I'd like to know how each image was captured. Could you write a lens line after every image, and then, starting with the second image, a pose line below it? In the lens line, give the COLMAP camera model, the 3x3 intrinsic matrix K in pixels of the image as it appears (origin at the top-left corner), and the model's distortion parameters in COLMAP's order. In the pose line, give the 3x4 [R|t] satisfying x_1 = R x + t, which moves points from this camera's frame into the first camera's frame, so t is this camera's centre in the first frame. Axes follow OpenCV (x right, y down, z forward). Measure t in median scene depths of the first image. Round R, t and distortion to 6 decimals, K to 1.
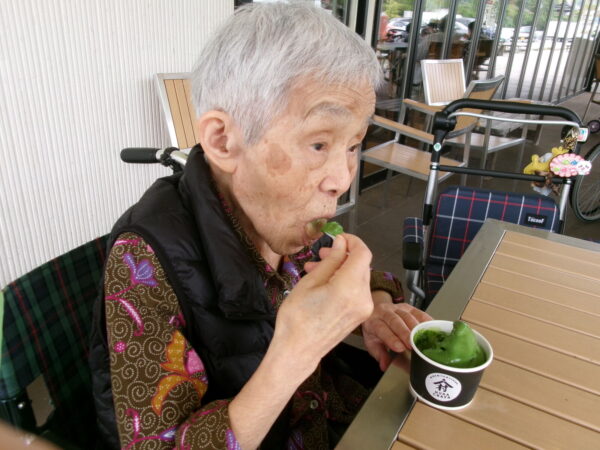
lens RADIAL K [[486.6, 0, 300.0], [0, 486.6, 225.0], [0, 0, 1]] dist [-0.005167, -0.001222]
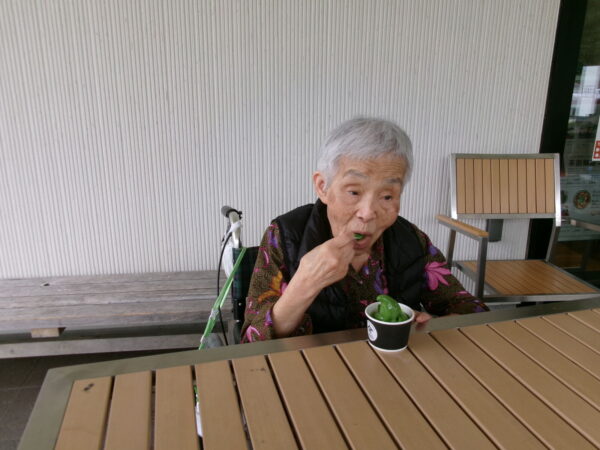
lens RADIAL K [[486.6, 0, 300.0], [0, 486.6, 225.0], [0, 0, 1]] dist [-0.005167, -0.001222]
pose [[0.713992, 0.152525, -0.683339, 1.278262], [-0.254058, 0.965903, -0.049859, 0.116607], [0.652434, 0.209207, 0.728397, -0.533426]]
